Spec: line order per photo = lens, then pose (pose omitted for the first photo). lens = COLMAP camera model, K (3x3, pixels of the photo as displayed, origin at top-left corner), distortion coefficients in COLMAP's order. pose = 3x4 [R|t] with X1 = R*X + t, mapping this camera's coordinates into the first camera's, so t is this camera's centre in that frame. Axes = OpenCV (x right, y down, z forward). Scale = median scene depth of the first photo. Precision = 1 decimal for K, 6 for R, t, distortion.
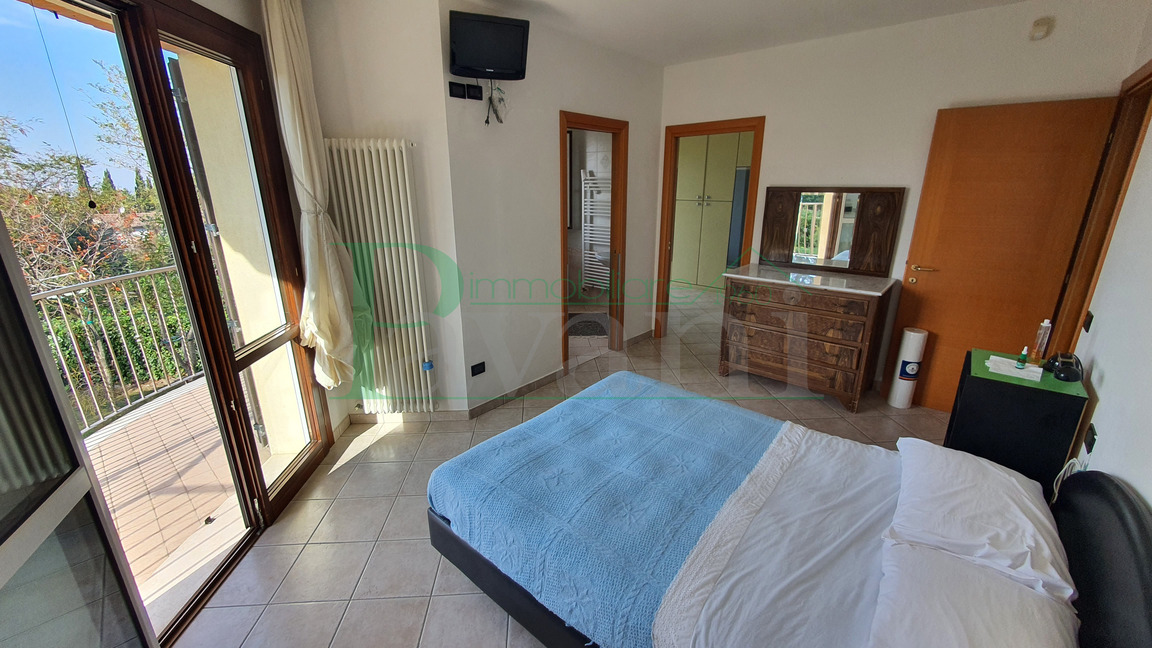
lens RADIAL K [[459.0, 0, 569.9], [0, 459.0, 326.9], [0, 0, 1]] dist [-0.017275, 0.000464]
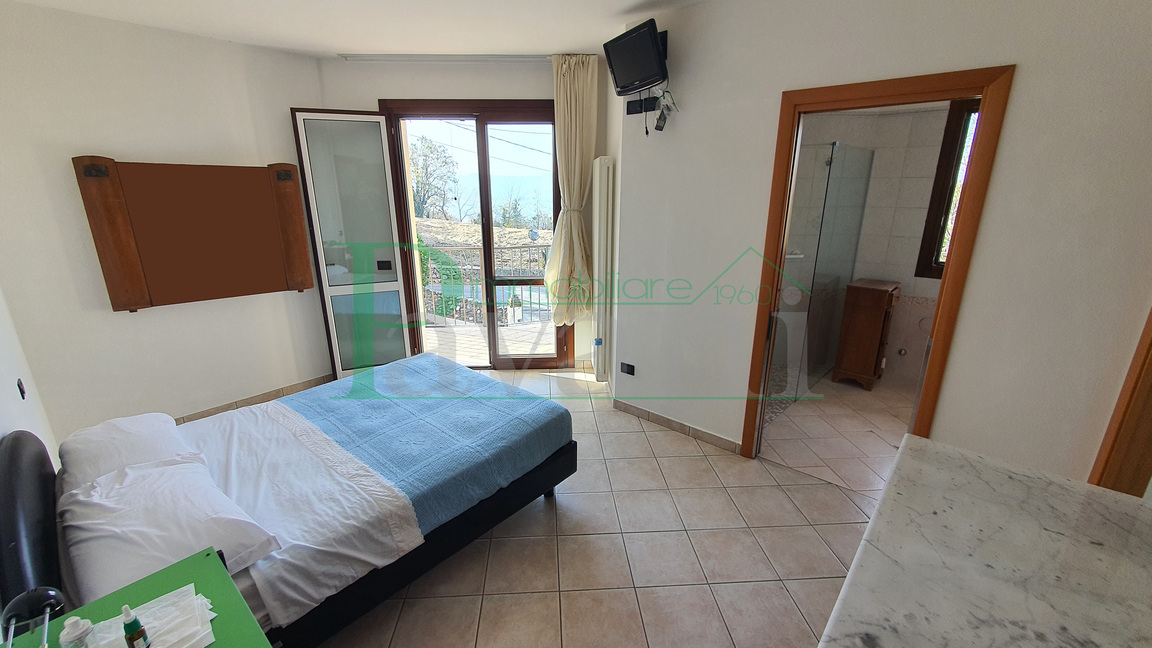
lens RADIAL K [[459.0, 0, 569.9], [0, 459.0, 326.9], [0, 0, 1]] dist [-0.017275, 0.000464]
pose [[0.006376, 0.287736, -0.957688, 1.220488], [-0.297823, 0.914793, 0.272866, -0.381623], [0.954600, 0.283482, 0.091527, 1.173505]]
